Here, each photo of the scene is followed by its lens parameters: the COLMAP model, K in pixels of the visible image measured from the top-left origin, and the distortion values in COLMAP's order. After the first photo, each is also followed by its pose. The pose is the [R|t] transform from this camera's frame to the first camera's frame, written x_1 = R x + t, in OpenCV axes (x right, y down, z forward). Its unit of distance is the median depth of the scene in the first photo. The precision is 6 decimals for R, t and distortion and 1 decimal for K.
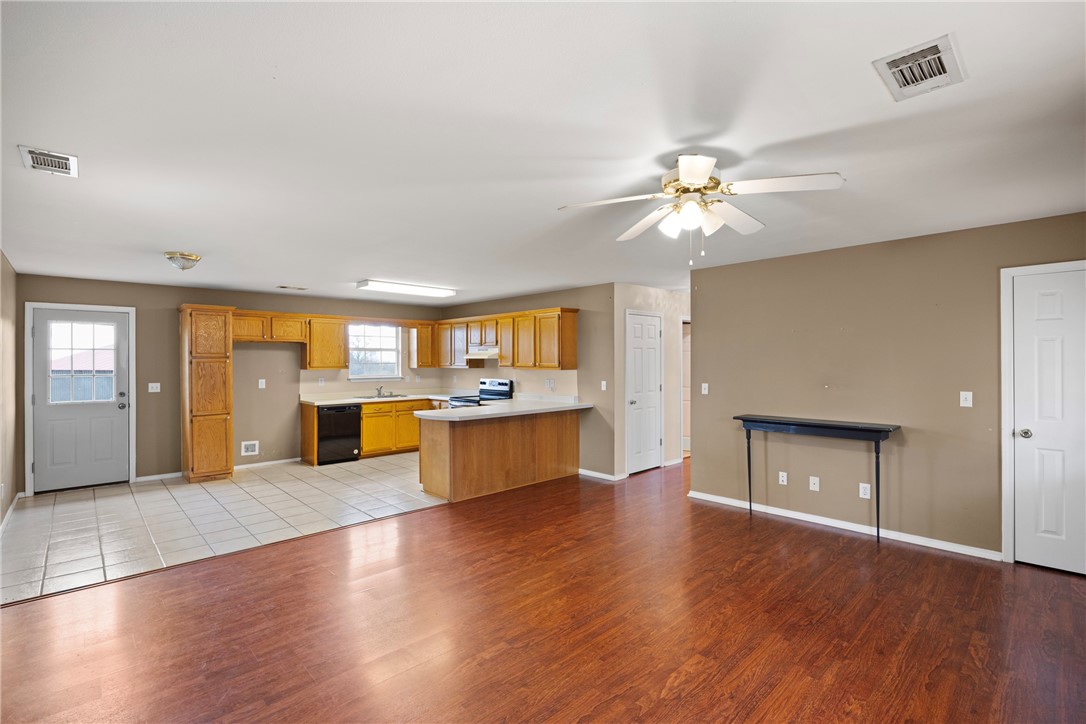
lens RADIAL K [[499.0, 0, 550.2], [0, 499.0, 360.4], [0, 0, 1]] dist [-0.015381, 0.003373]
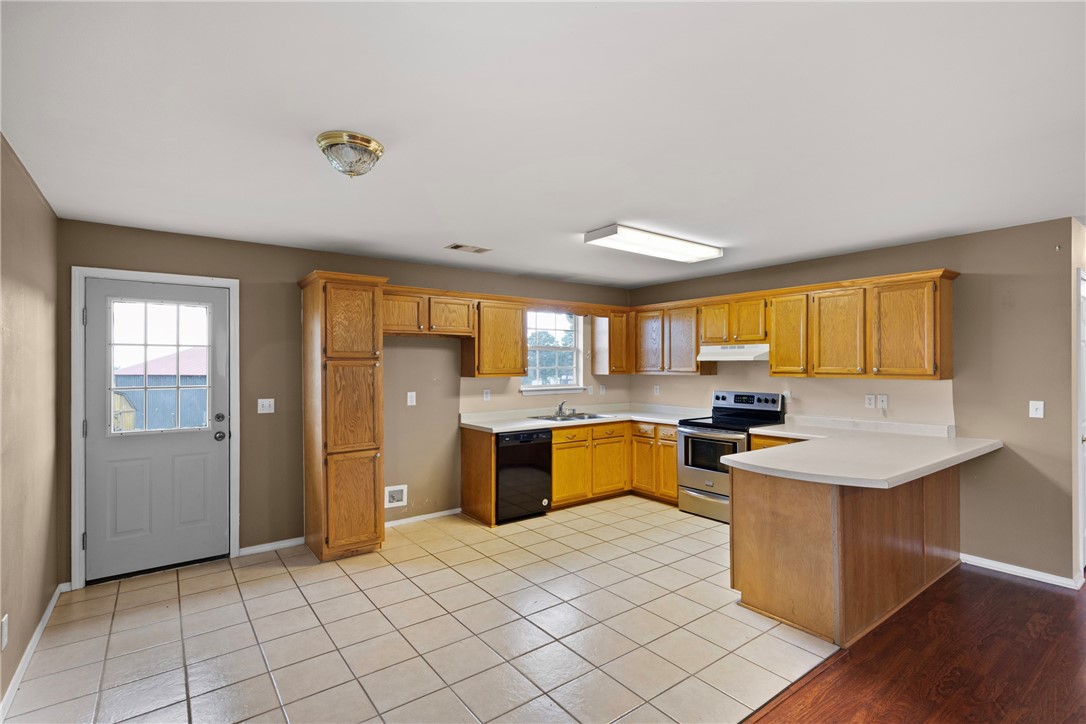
lens RADIAL K [[509.5, 0, 549.9], [0, 509.5, 365.3], [0, 0, 1]] dist [-0.000347, 0.005380]
pose [[0.993682, -0.000264, -0.112233, -0.359689], [0.000337, 1.000000, 0.000634, 0.002122], [0.112233, -0.000668, 0.993682, 0.384569]]
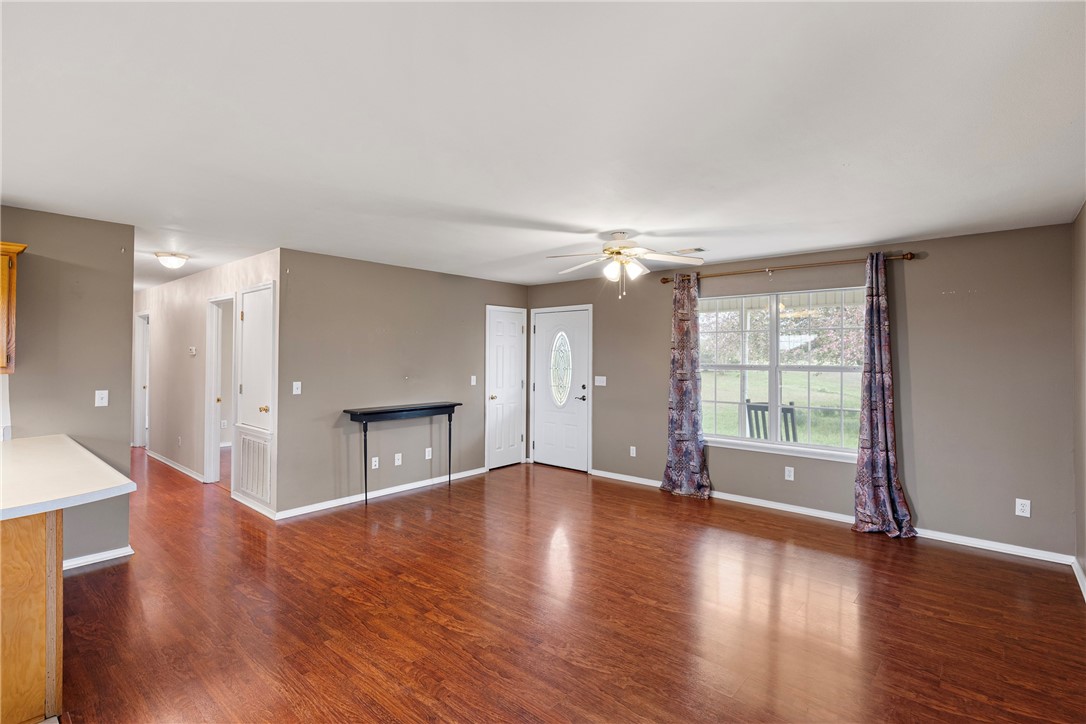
lens RADIAL K [[509.5, 0, 544.6], [0, 509.5, 353.2], [0, 0, 1]] dist [-0.000347, 0.005380]
pose [[-0.092567, 0.012626, 0.995626, -0.529464], [-0.004787, 0.999902, -0.013126, 0.003844], [-0.995695, -0.005981, -0.092497, 0.546378]]
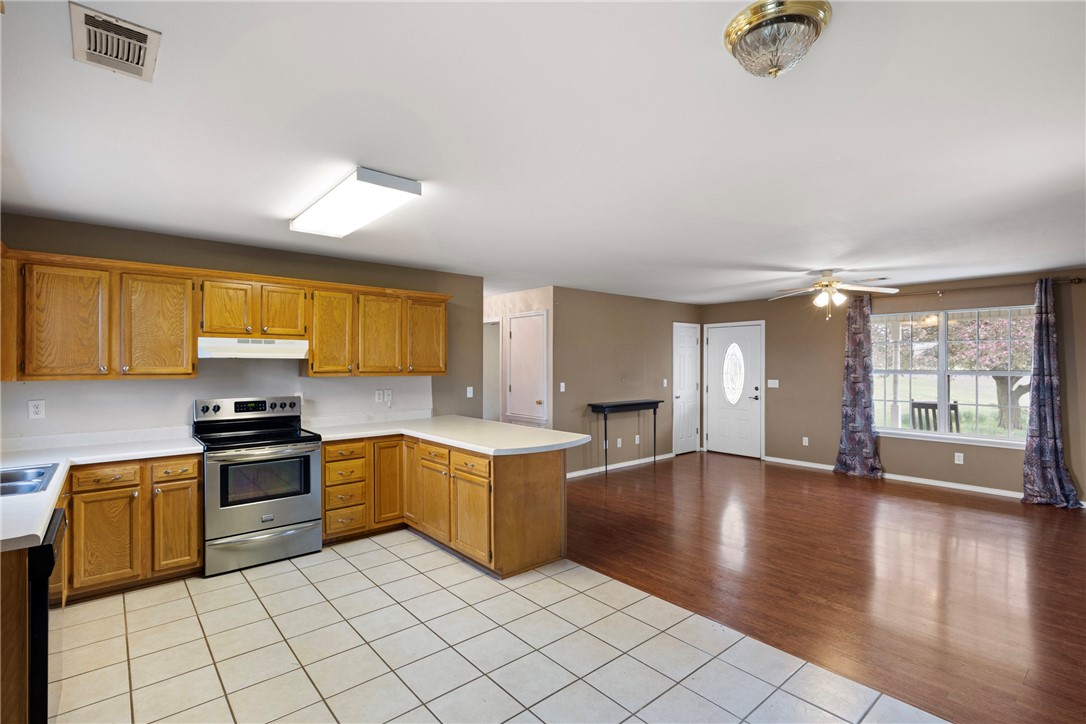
lens RADIAL K [[509.5, 0, 545.1], [0, 509.5, 365.4], [0, 0, 1]] dist [-0.000347, 0.005380]
pose [[0.053335, 0.001781, 0.998575, -0.782512], [-0.001430, 0.999998, -0.001707, 0.004692], [-0.998576, -0.001337, 0.053337, 0.823848]]
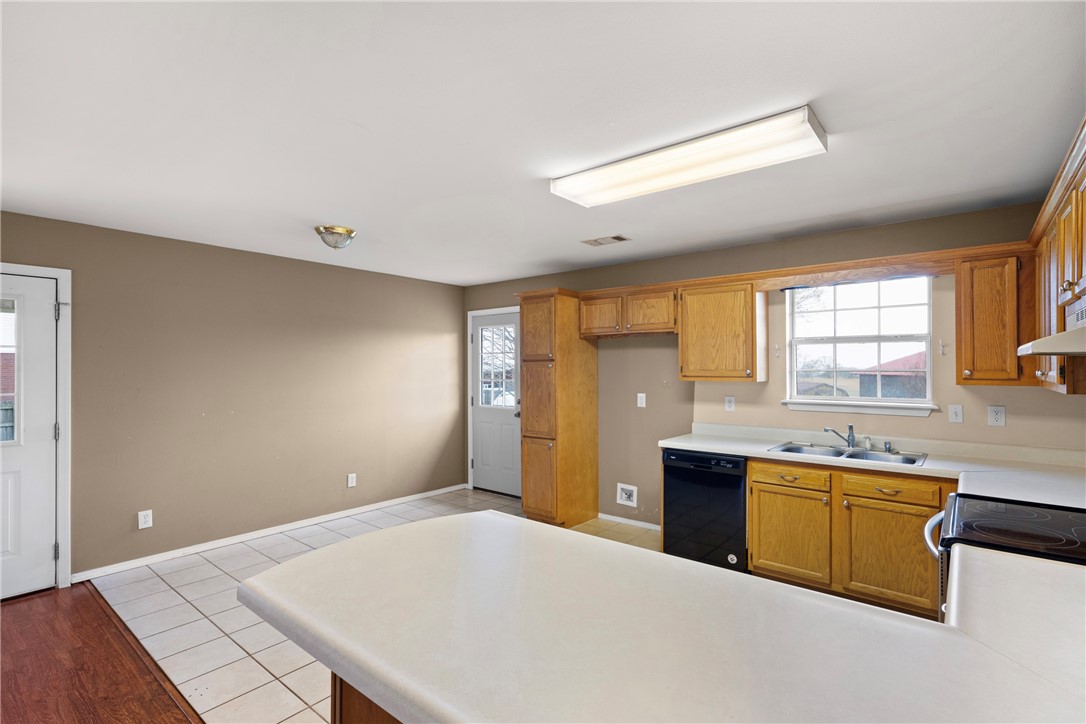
lens RADIAL K [[509.5, 0, 547.2], [0, 509.5, 365.2], [0, 0, 1]] dist [-0.000347, 0.005380]
pose [[0.122353, 0.000421, -0.992487, 0.072774], [0.001405, 0.999999, 0.000598, 0.000904], [0.992486, -0.001468, 0.122352, 0.896702]]
